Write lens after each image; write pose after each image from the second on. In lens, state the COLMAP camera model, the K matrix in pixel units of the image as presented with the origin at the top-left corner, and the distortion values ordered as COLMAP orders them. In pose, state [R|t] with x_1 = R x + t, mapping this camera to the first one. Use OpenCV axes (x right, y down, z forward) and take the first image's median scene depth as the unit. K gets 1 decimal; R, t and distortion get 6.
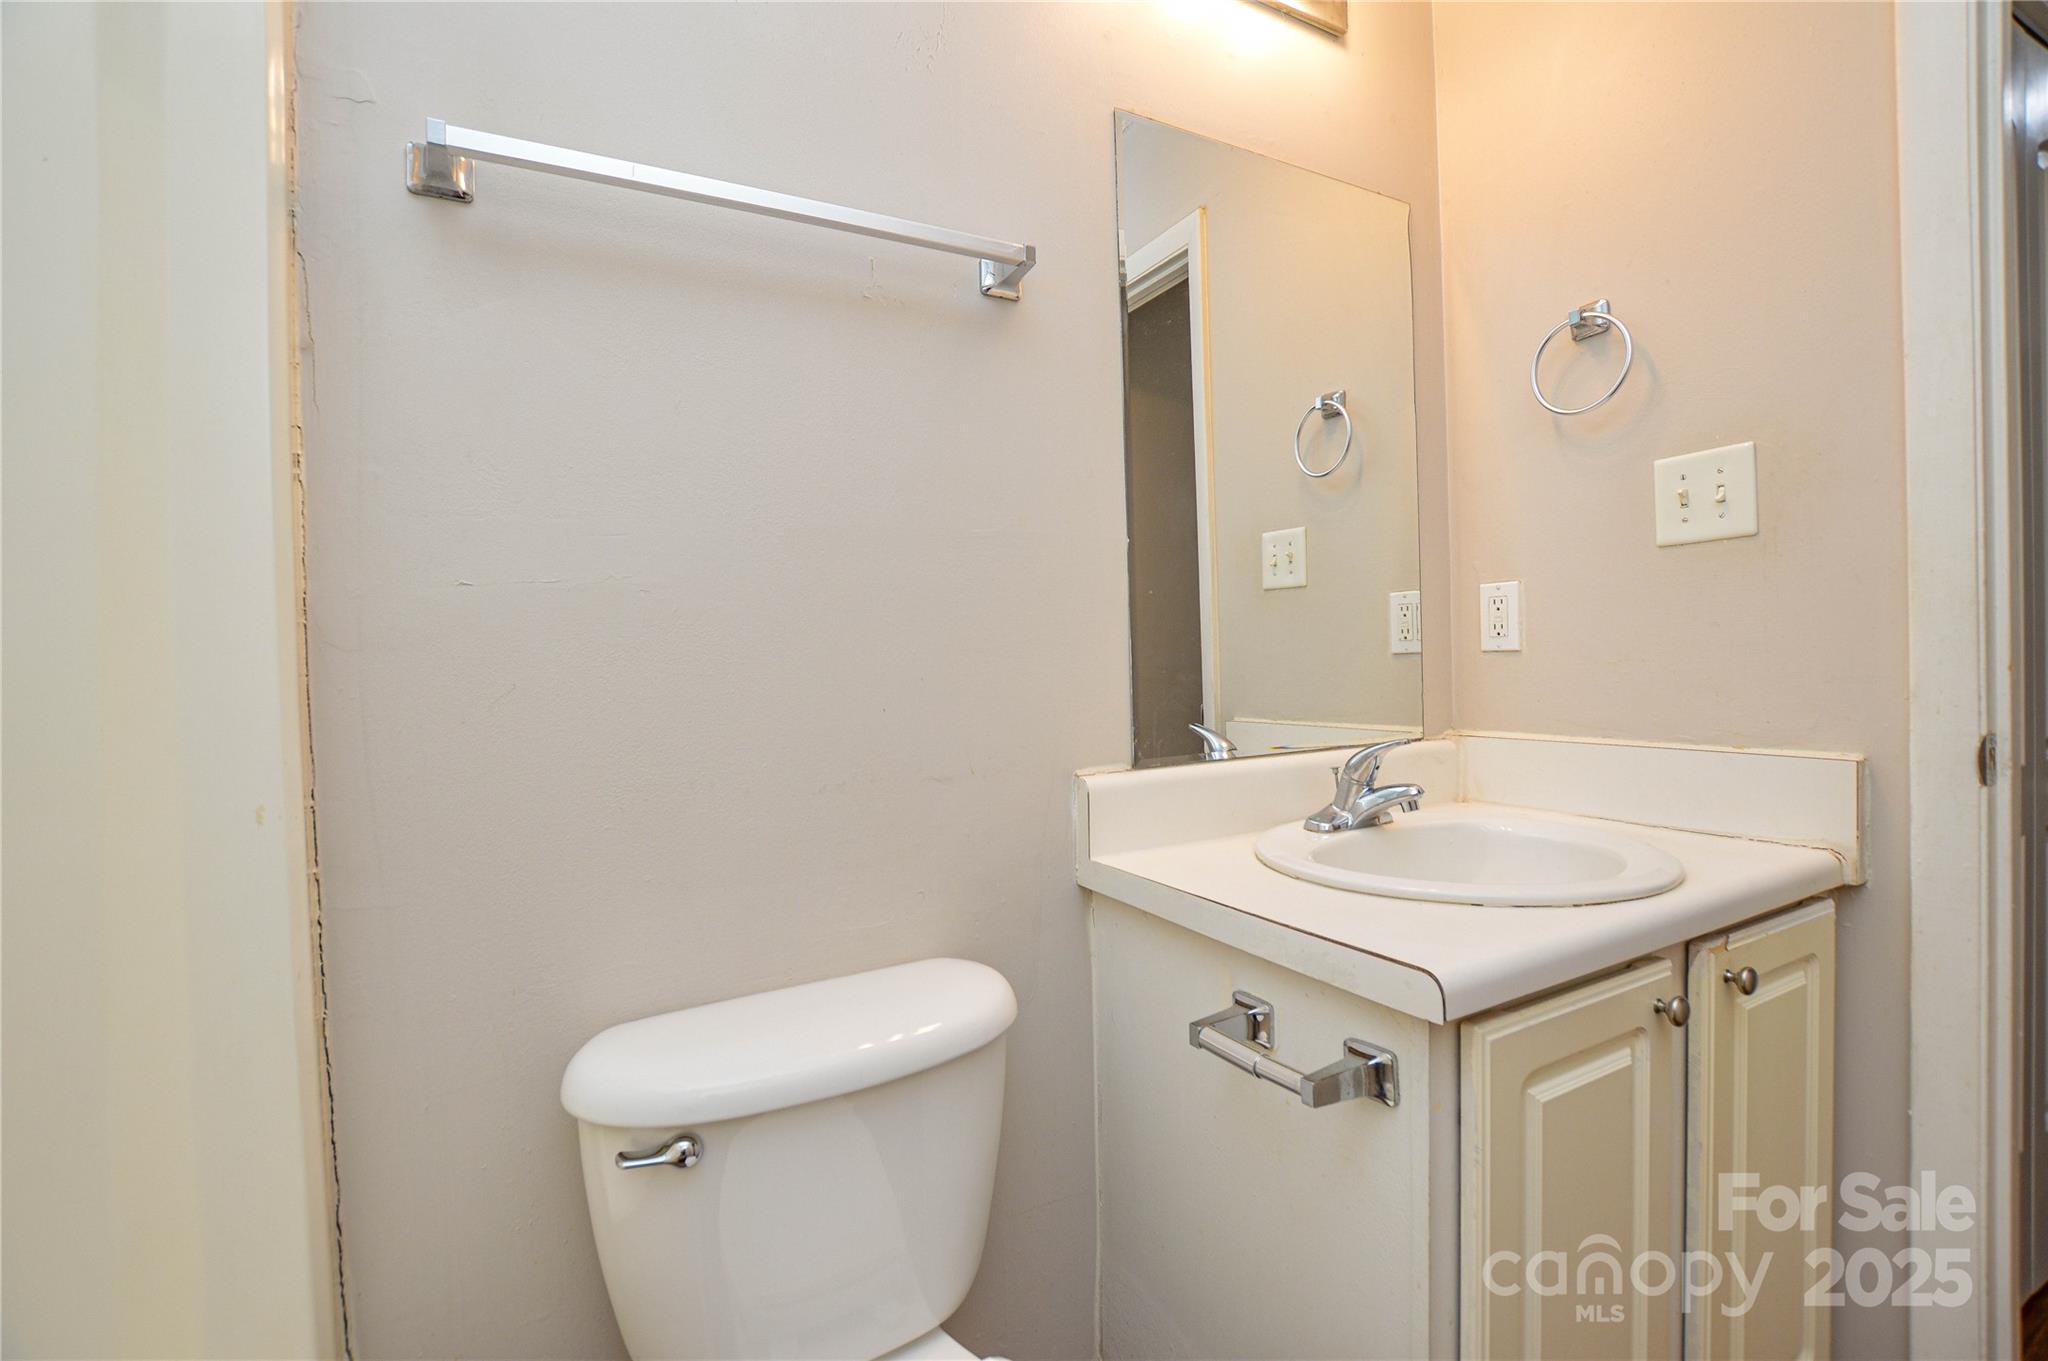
lens RADIAL K [[910.4, 0, 1022.5], [0, 910.4, 679.3], [0, 0, 1]] dist [-0.026137, 0.000071]
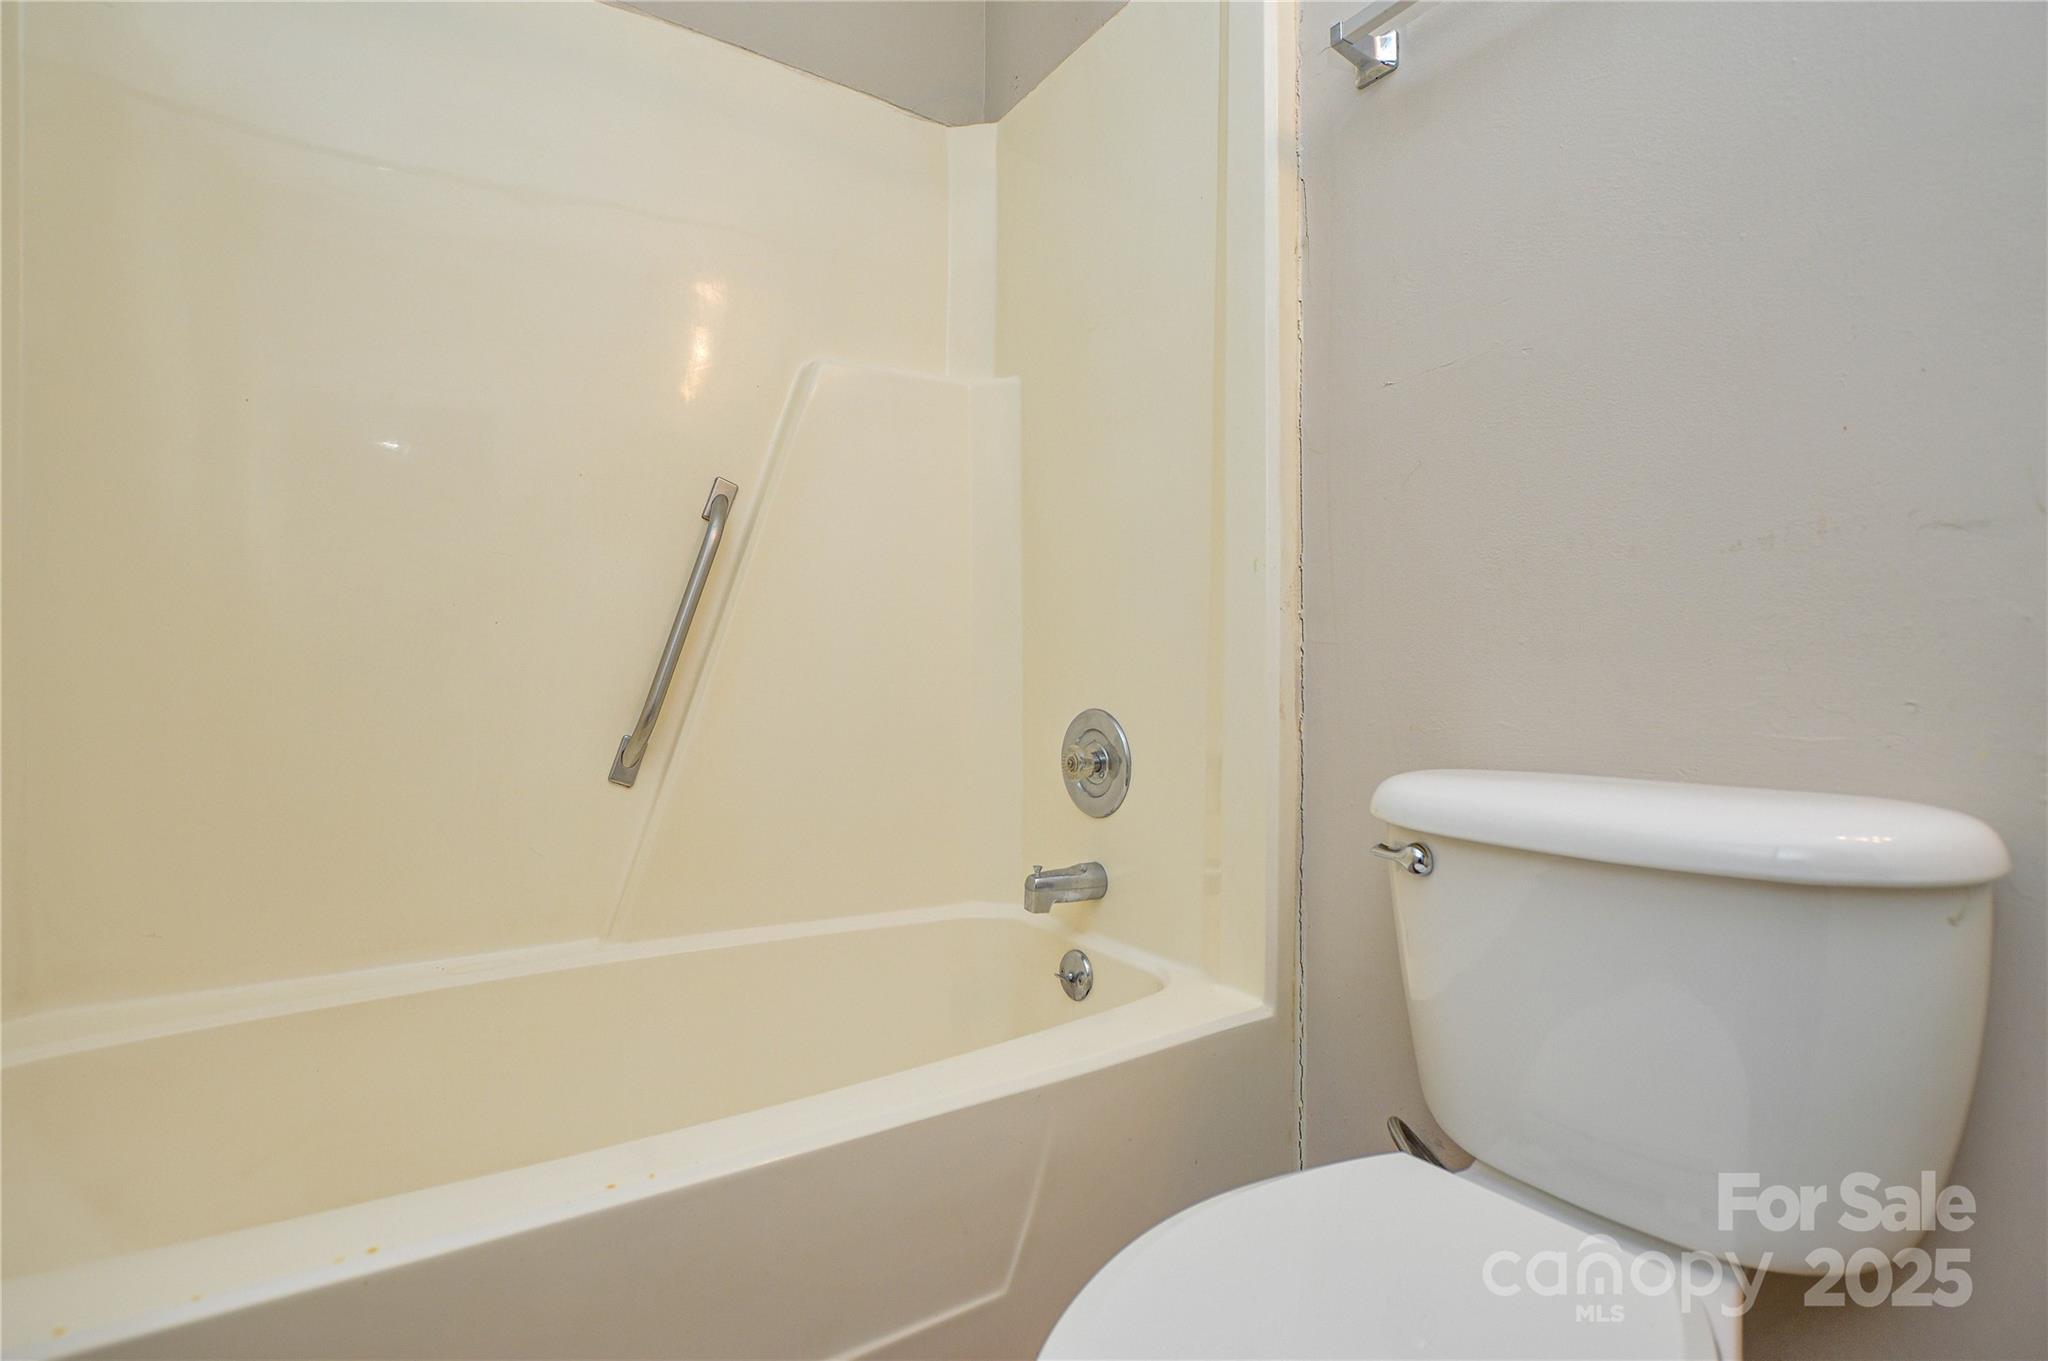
lens RADIAL K [[910.4, 0, 1022.5], [0, 910.4, 679.3], [0, 0, 1]] dist [-0.026137, 0.000071]
pose [[0.108135, 0.029372, -0.993702, 0.594409], [-0.029586, 0.999216, 0.026316, 0.295914], [0.993696, 0.026554, 0.108920, 0.416566]]
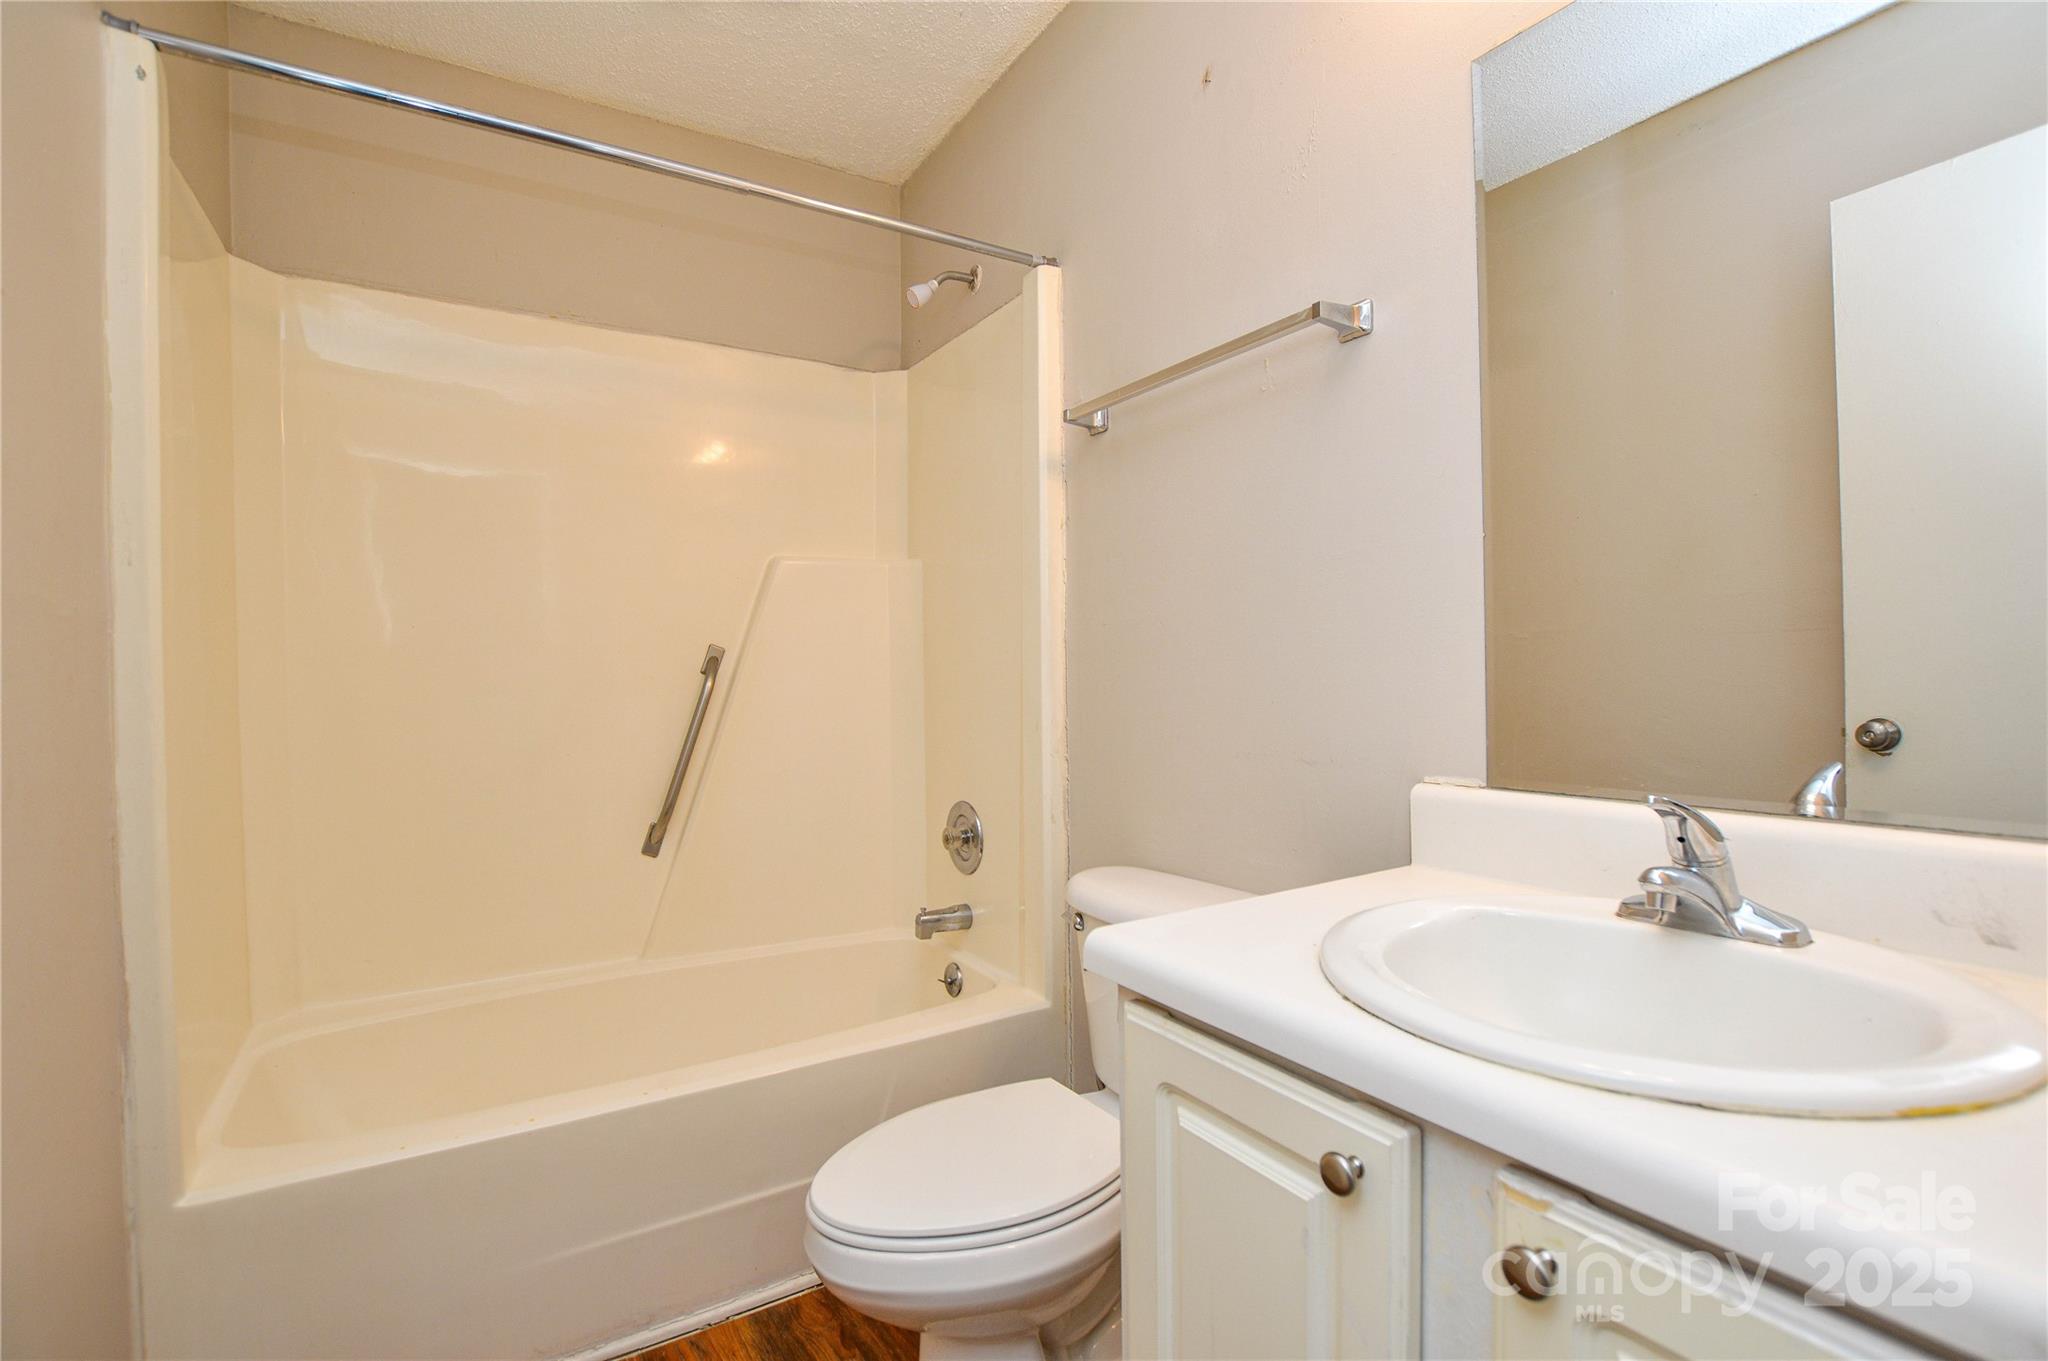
lens RADIAL K [[910.4, 0, 1022.5], [0, 910.4, 679.3], [0, 0, 1]] dist [-0.026137, 0.000071]
pose [[0.076678, 0.034113, -0.996472, 1.471816], [-0.015660, 0.999332, 0.033005, -0.045963], [0.996933, 0.013074, 0.077161, 0.713088]]
